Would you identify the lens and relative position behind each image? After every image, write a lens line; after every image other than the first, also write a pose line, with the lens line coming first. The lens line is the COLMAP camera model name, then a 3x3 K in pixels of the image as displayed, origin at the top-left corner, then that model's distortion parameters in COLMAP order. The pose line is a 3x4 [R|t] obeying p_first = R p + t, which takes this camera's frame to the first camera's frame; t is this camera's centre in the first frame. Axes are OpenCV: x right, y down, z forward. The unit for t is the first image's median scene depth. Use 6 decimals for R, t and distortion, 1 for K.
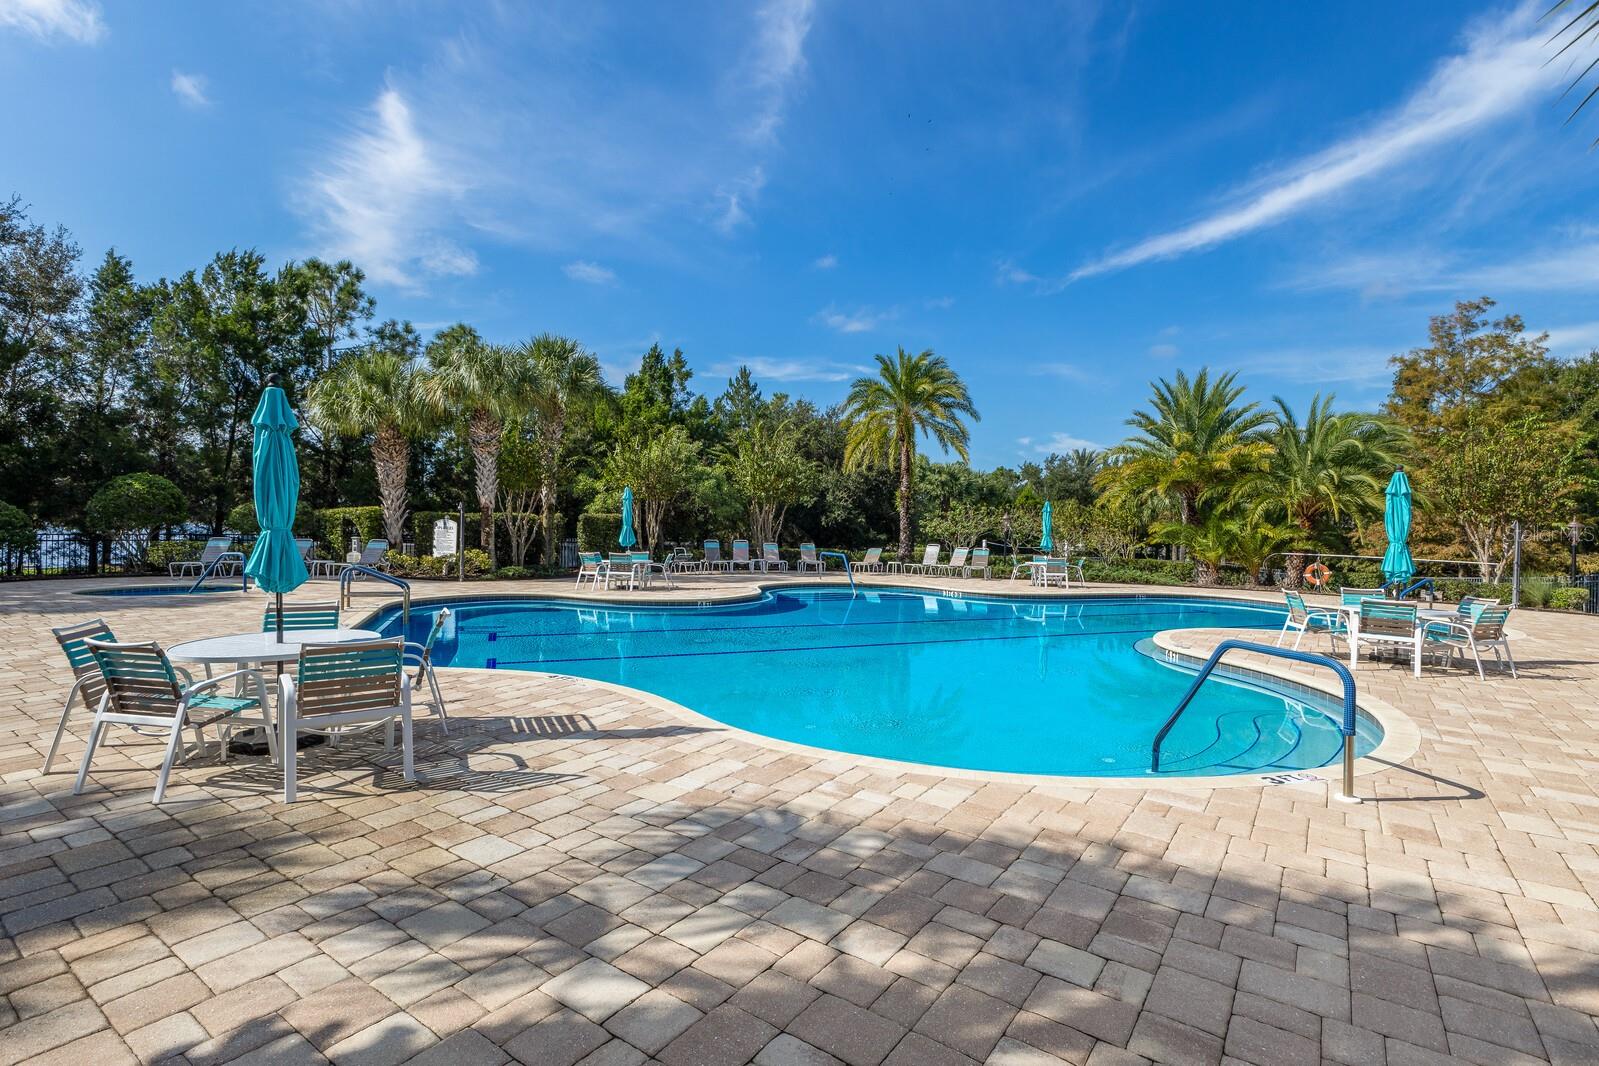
lens RADIAL K [[682.9, 0, 799.5], [0, 682.9, 533.0], [0, 0, 1]] dist [-0.021140, -0.000085]
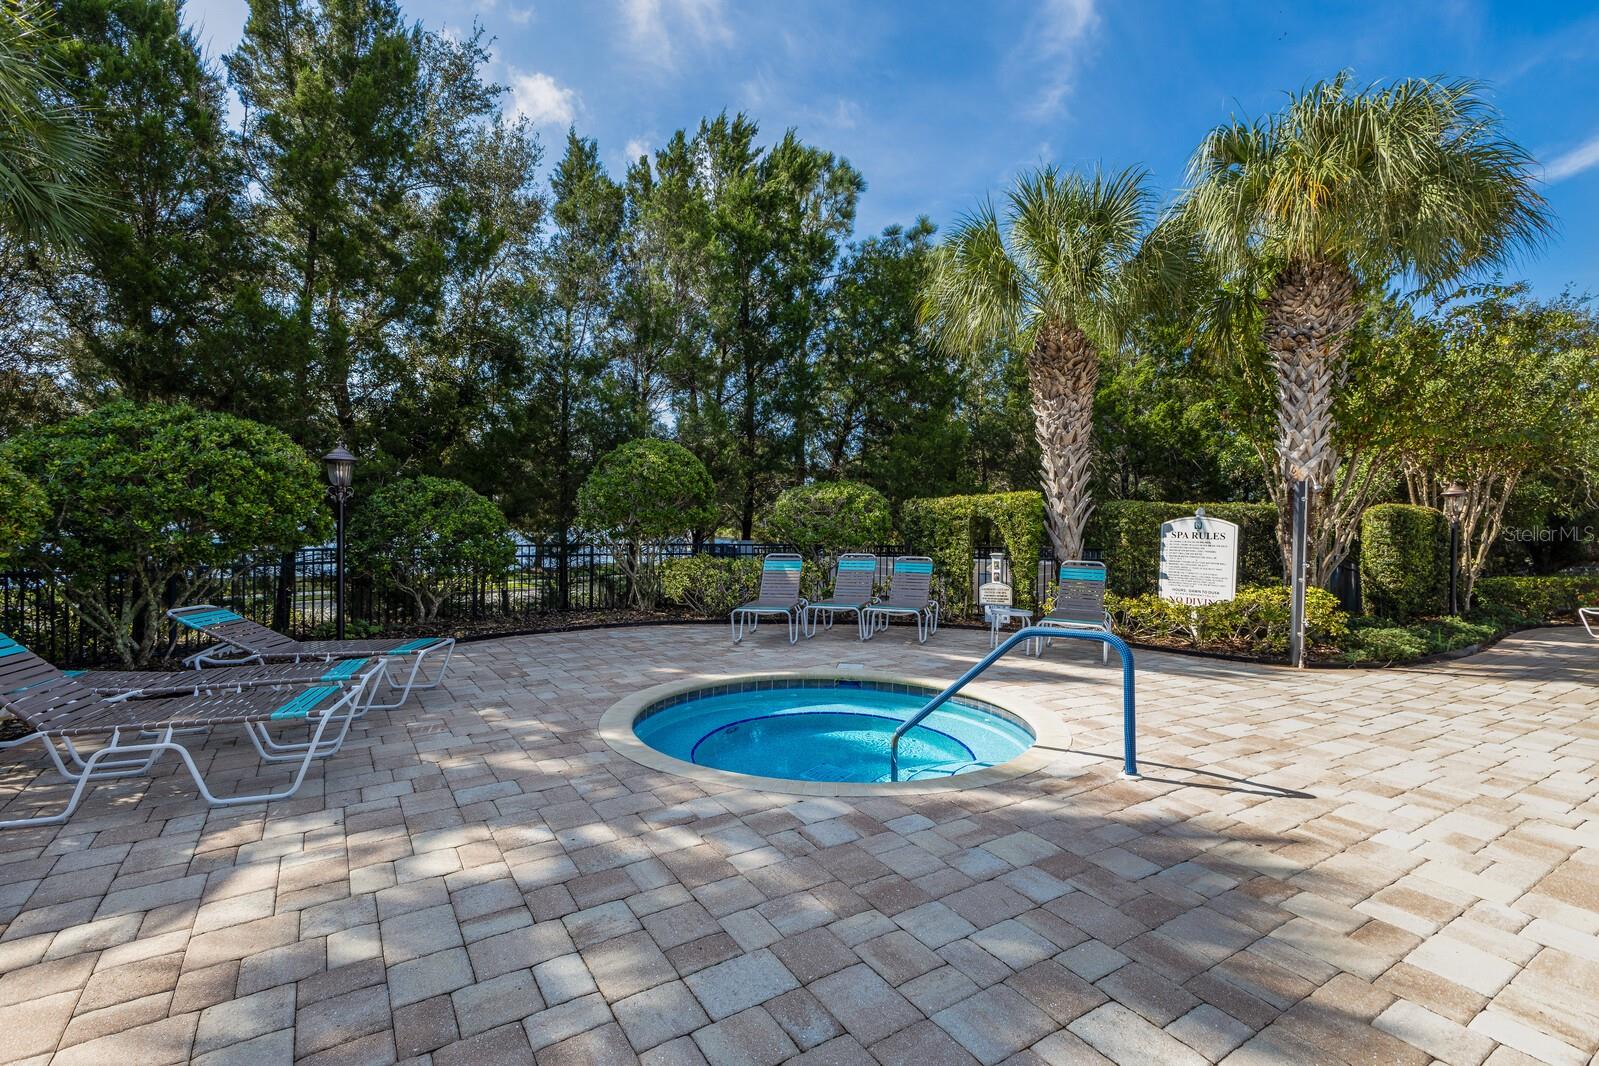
lens RADIAL K [[682.9, 0, 799.5], [0, 682.9, 533.0], [0, 0, 1]] dist [-0.021140, -0.000085]
pose [[0.924732, 0.001650, -0.380616, -0.587441], [-0.003370, 0.999987, -0.003853, -0.006553], [0.380604, 0.004846, 0.924725, 0.465135]]
